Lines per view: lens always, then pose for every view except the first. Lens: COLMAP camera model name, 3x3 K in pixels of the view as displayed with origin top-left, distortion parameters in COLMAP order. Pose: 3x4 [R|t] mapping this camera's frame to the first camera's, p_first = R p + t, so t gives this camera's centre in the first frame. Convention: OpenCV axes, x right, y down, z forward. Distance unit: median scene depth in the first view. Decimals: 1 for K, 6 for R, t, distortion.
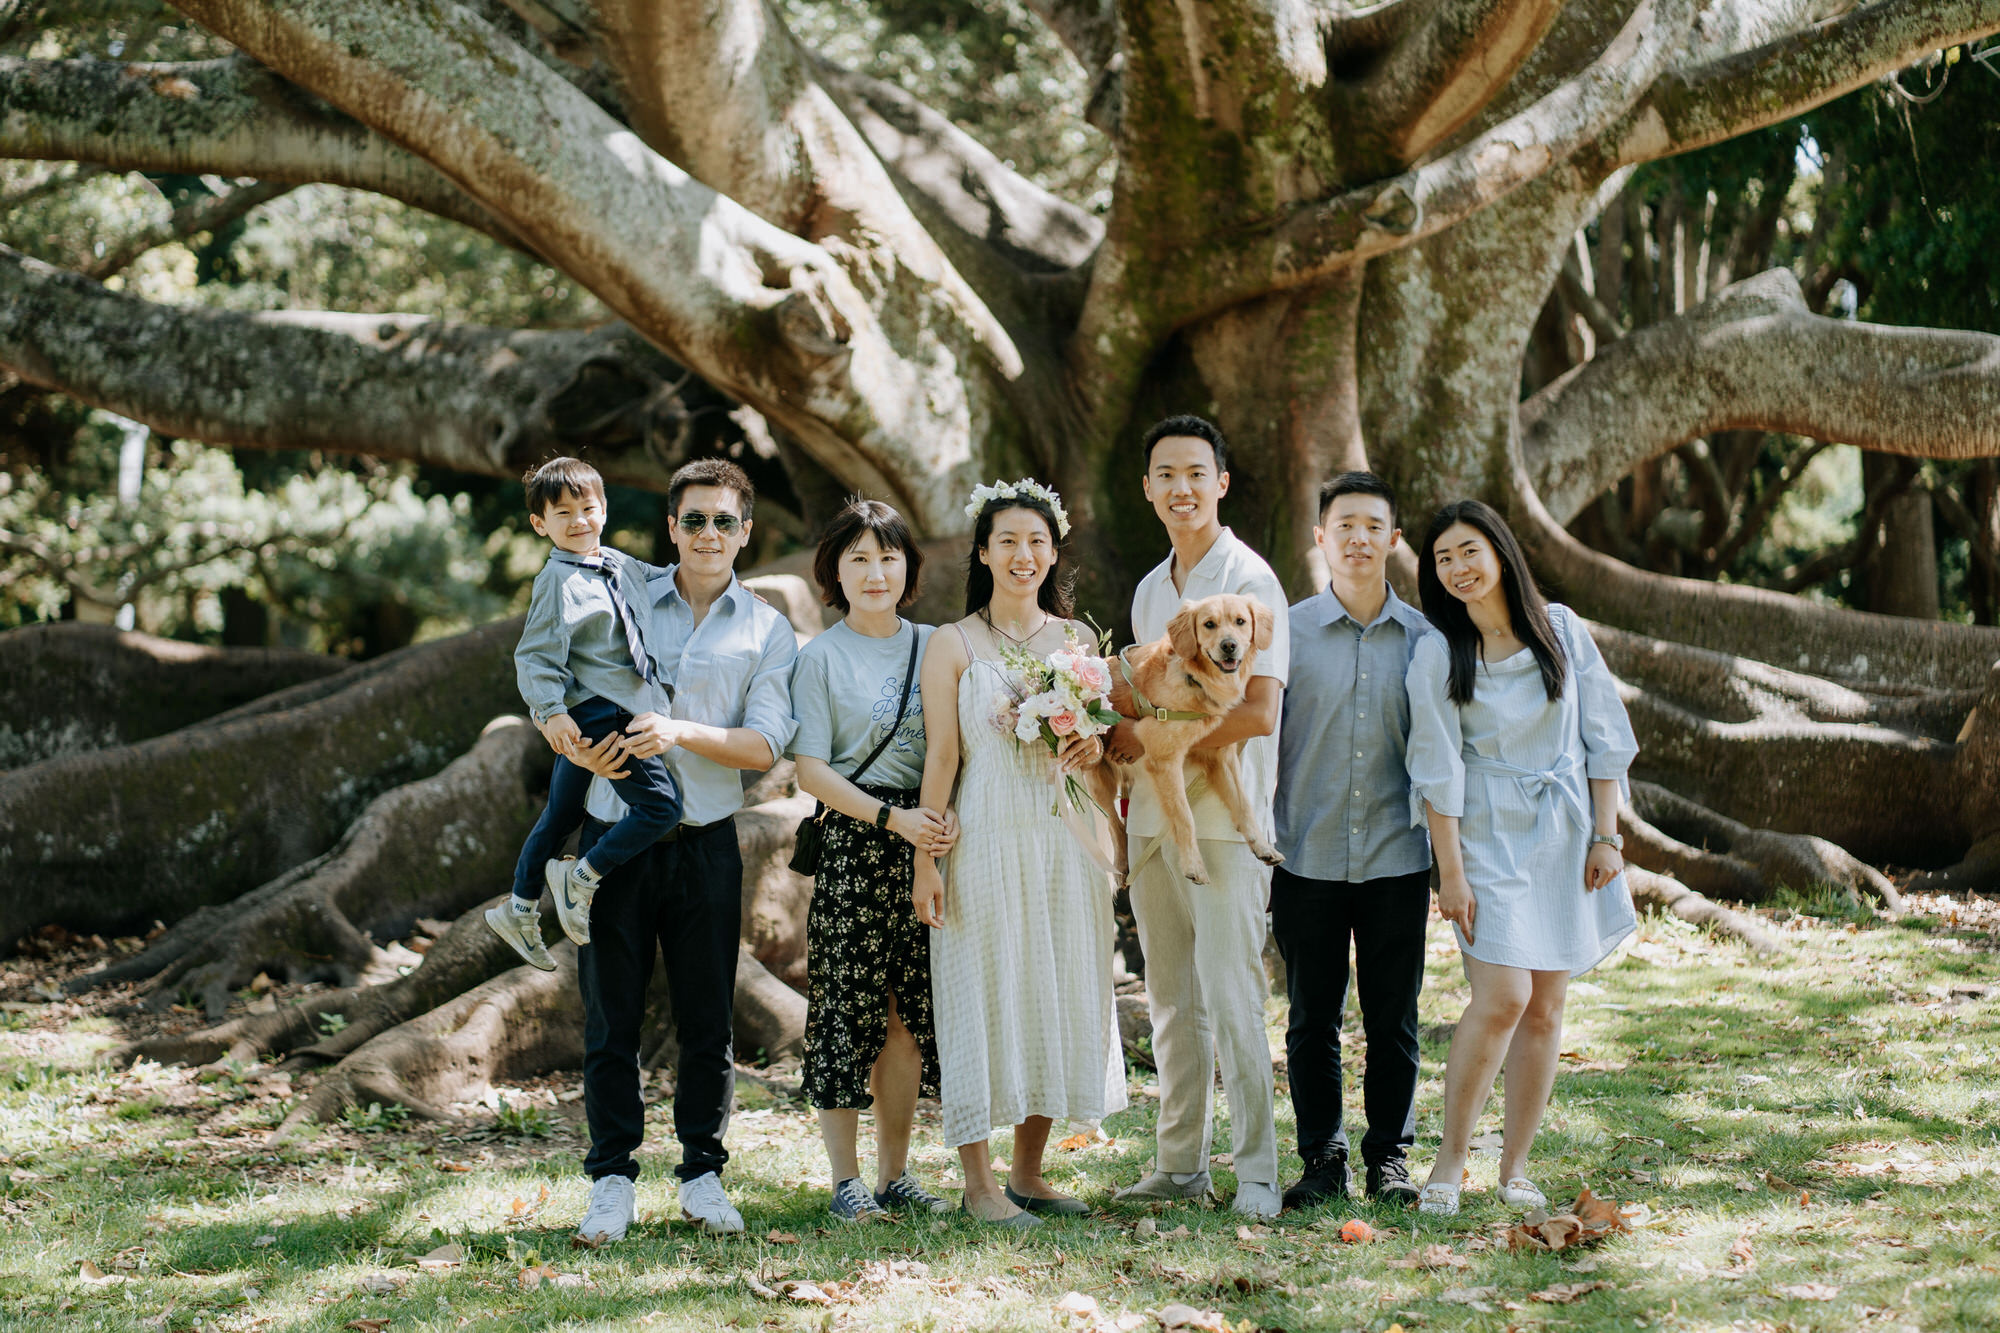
lens RADIAL K [[4823.4, 0, 1000.0], [0, 4823.4, 666.5], [0, 0, 1]] dist [0.105119, -2.325989]
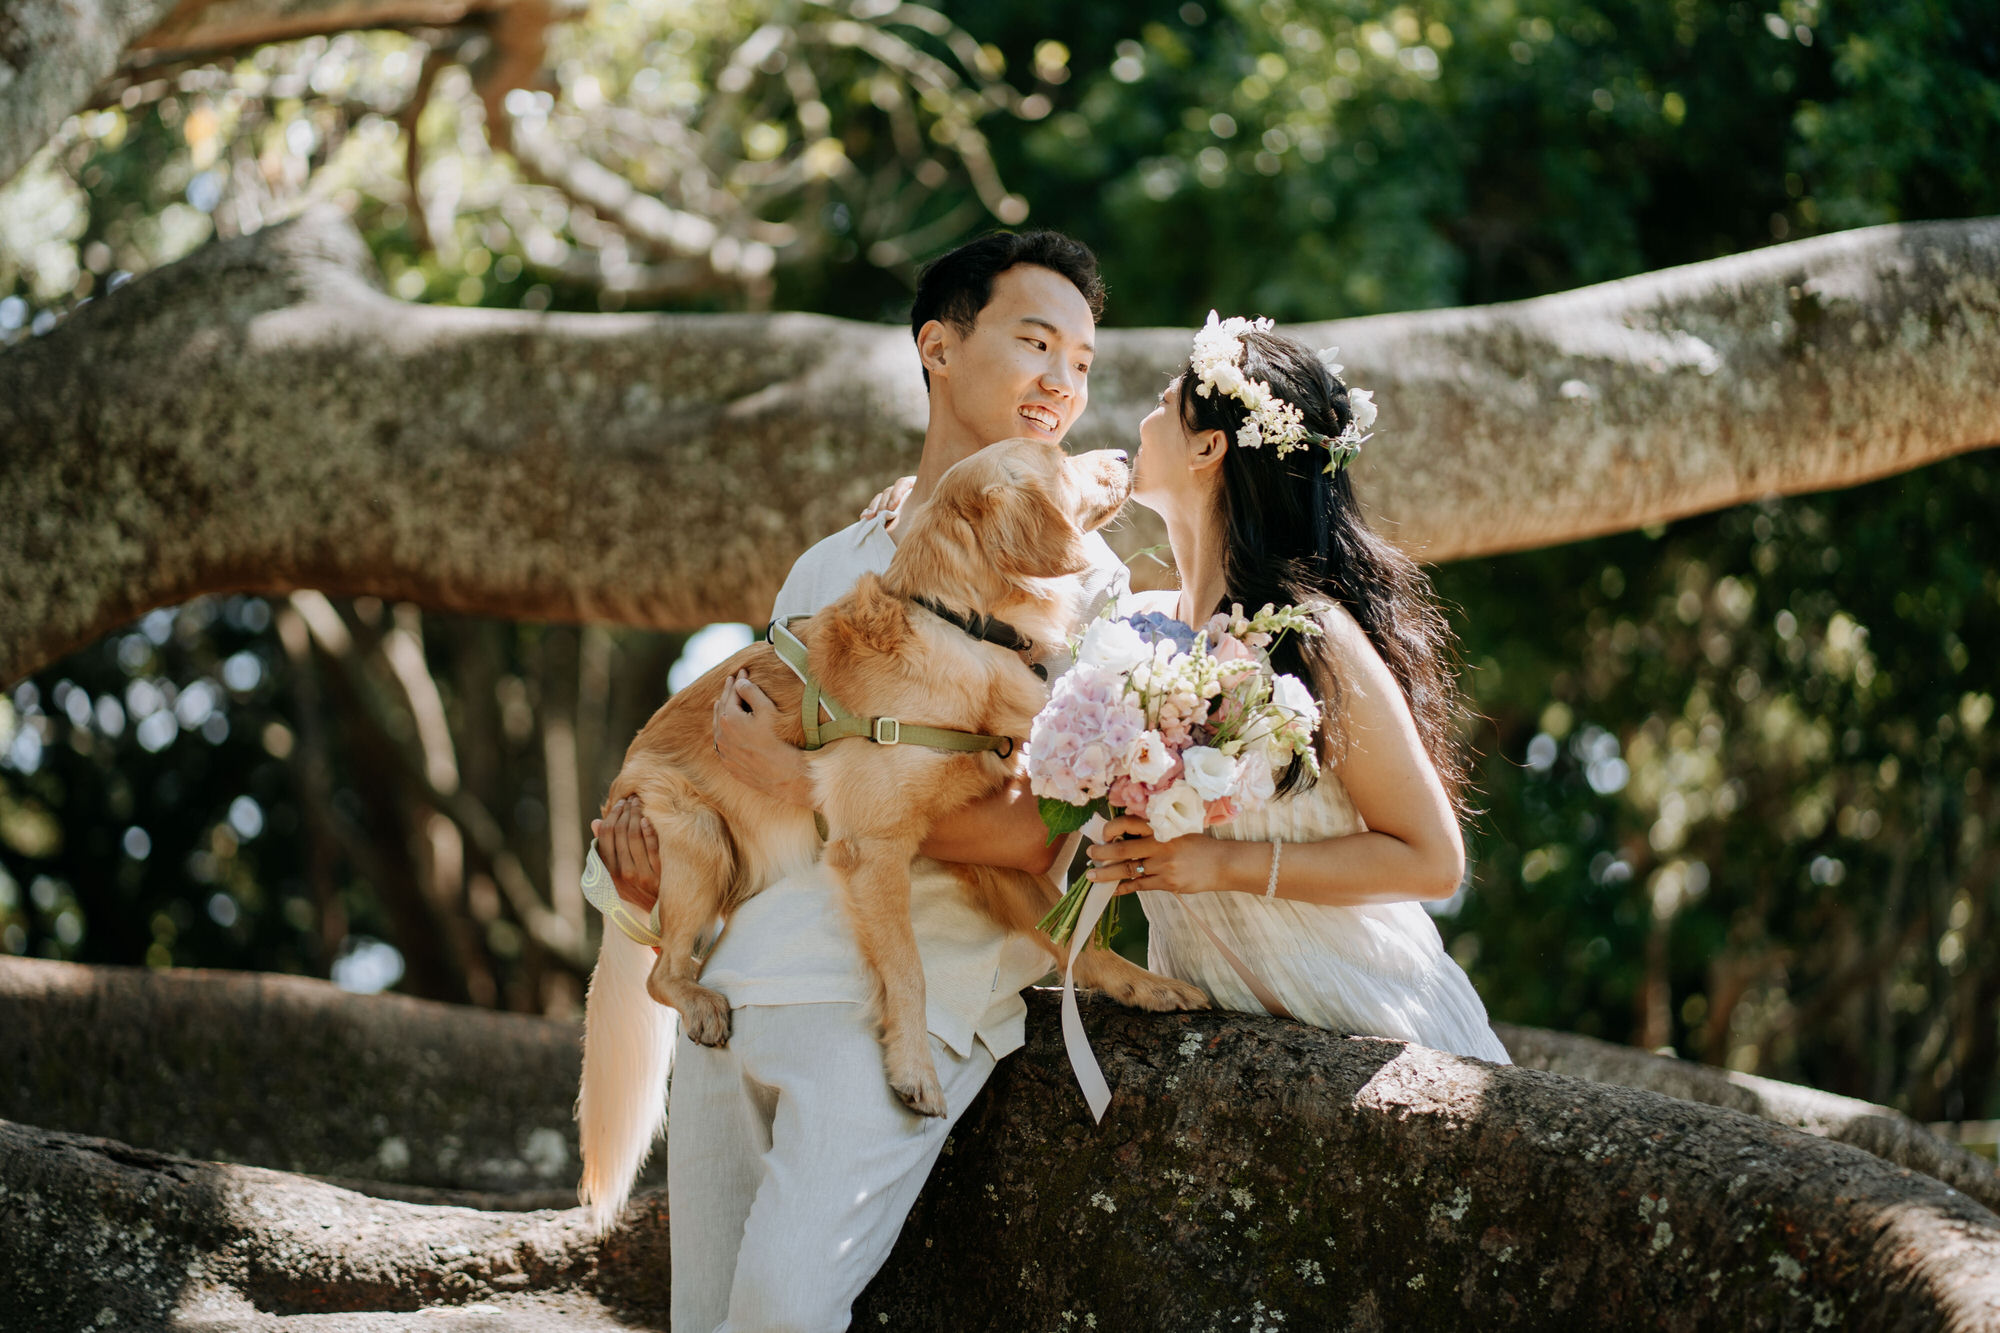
lens RADIAL K [[4958.0, 0, 999.2], [0, 4958.0, 634.1], [0, 0, 1]] dist [0.120093, -2.286101]
pose [[0.977942, -0.053232, 0.201977, 0.142479], [0.079510, 0.989053, -0.124305, 0.011069], [-0.193149, 0.137623, 0.971470, 0.634478]]
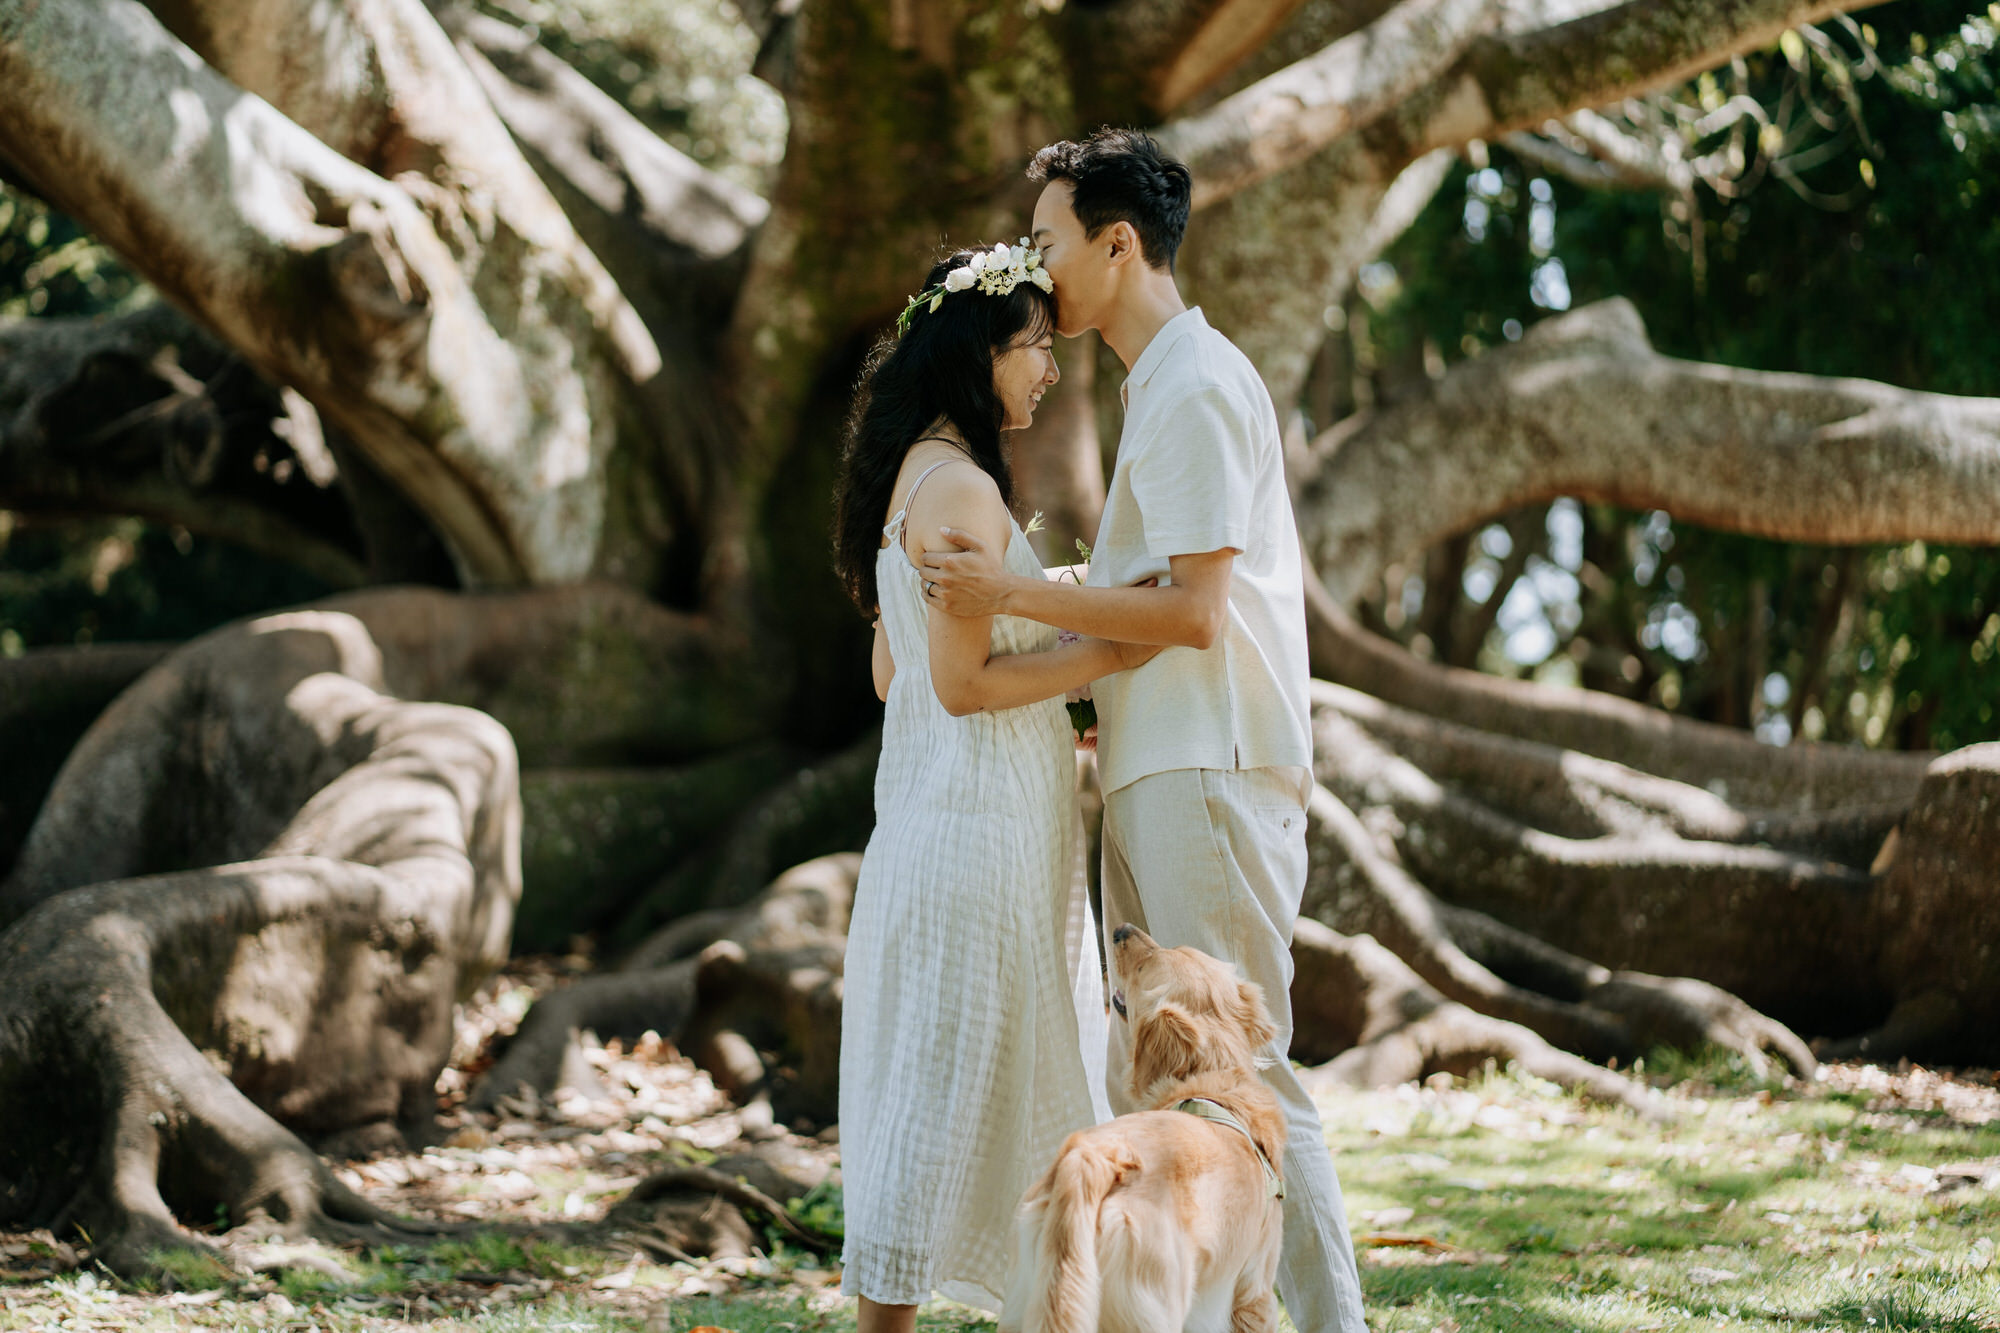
lens RADIAL K [[4958.0, 0, 999.2], [0, 4958.0, 634.1], [0, 0, 1]] dist [0.120093, -2.286101]
pose [[0.997185, 0.029204, 0.069067, 0.005397], [-0.024964, 0.997797, -0.061468, 0.027482], [-0.070710, 0.059571, 0.995717, 0.210547]]
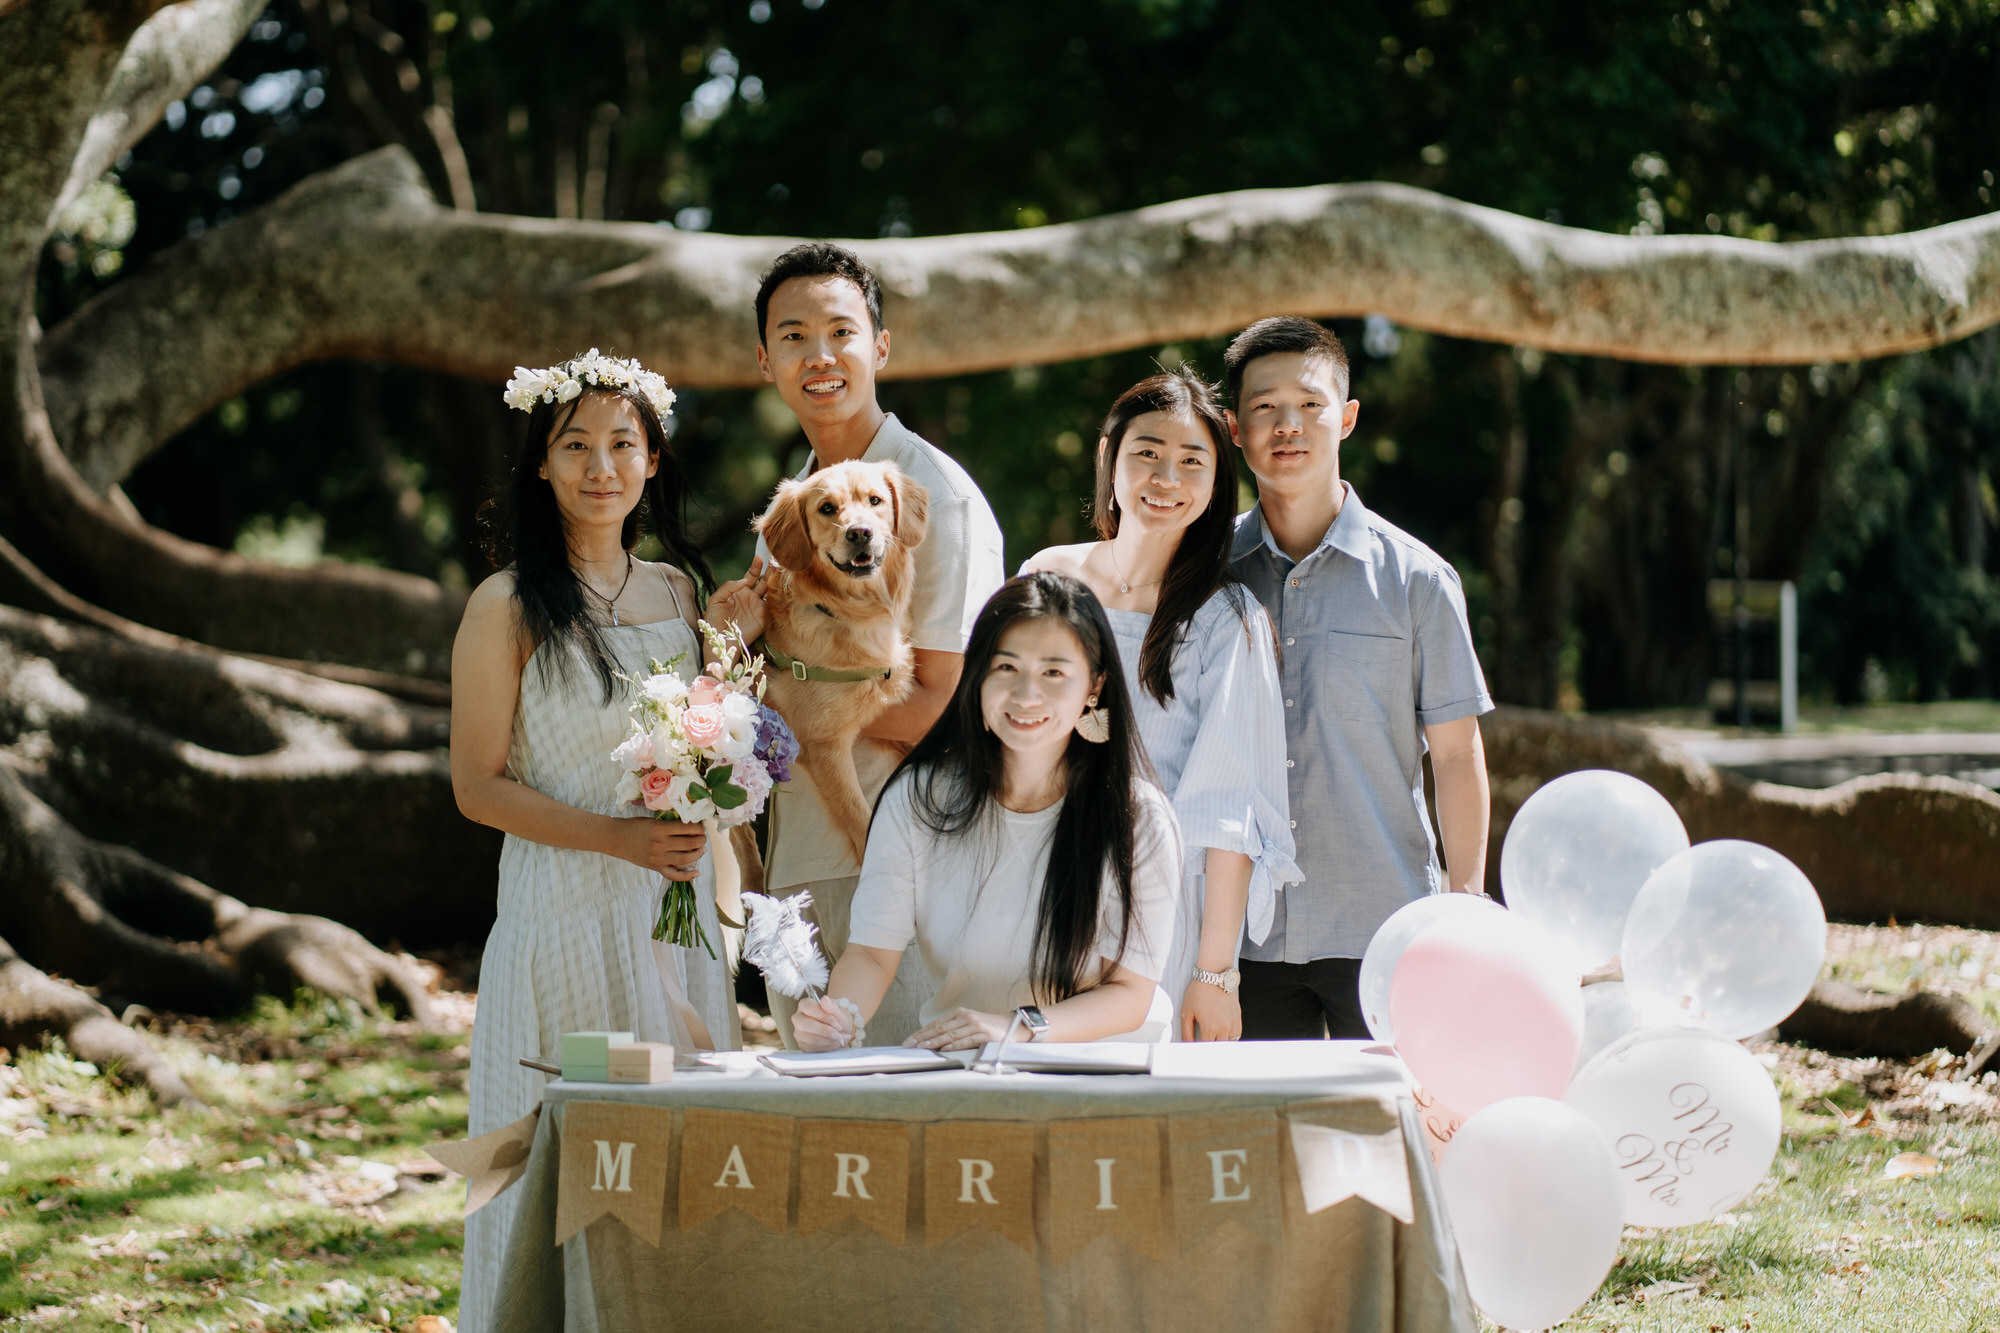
lens RADIAL K [[4918.4, 0, 962.8], [0, 4918.4, 664.1], [0, 0, 1]] dist [0.089603, -1.936485]
pose [[0.982227, -0.027348, 0.185696, 0.111946], [0.026262, 0.999621, 0.008305, -0.005131], [-0.185852, -0.003281, 0.982572, 0.233897]]
